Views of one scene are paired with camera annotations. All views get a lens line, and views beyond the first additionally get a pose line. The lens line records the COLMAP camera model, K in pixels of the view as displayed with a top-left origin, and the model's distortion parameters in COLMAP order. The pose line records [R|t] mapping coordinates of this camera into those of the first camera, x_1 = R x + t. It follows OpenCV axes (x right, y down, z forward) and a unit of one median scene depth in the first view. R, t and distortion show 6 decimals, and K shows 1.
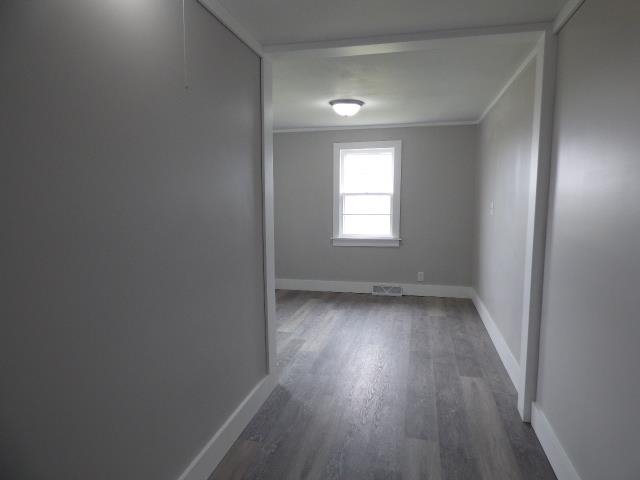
lens RADIAL K [[388.9, 0, 302.4], [0, 388.9, 237.2], [0, 0, 1]] dist [-0.001646, -0.009023]
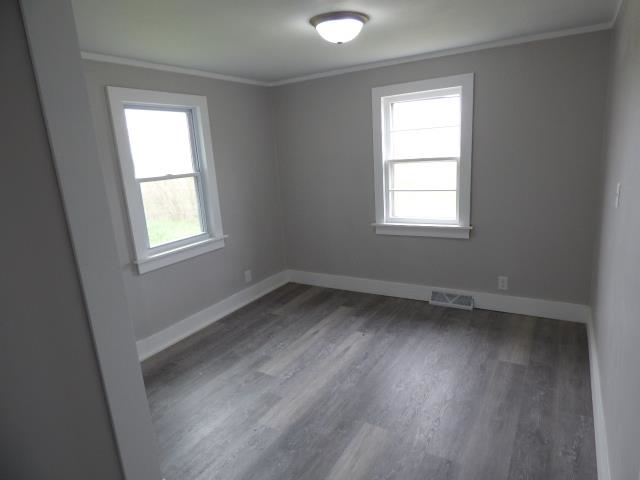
lens RADIAL K [[388.9, 0, 310.9], [0, 388.9, 238.5], [0, 0, 1]] dist [-0.001646, -0.009023]
pose [[0.958642, 0.004098, -0.284585, 0.182081], [0.031179, 0.992367, 0.119317, -0.065419], [0.282902, -0.123255, 0.951196, 0.291865]]
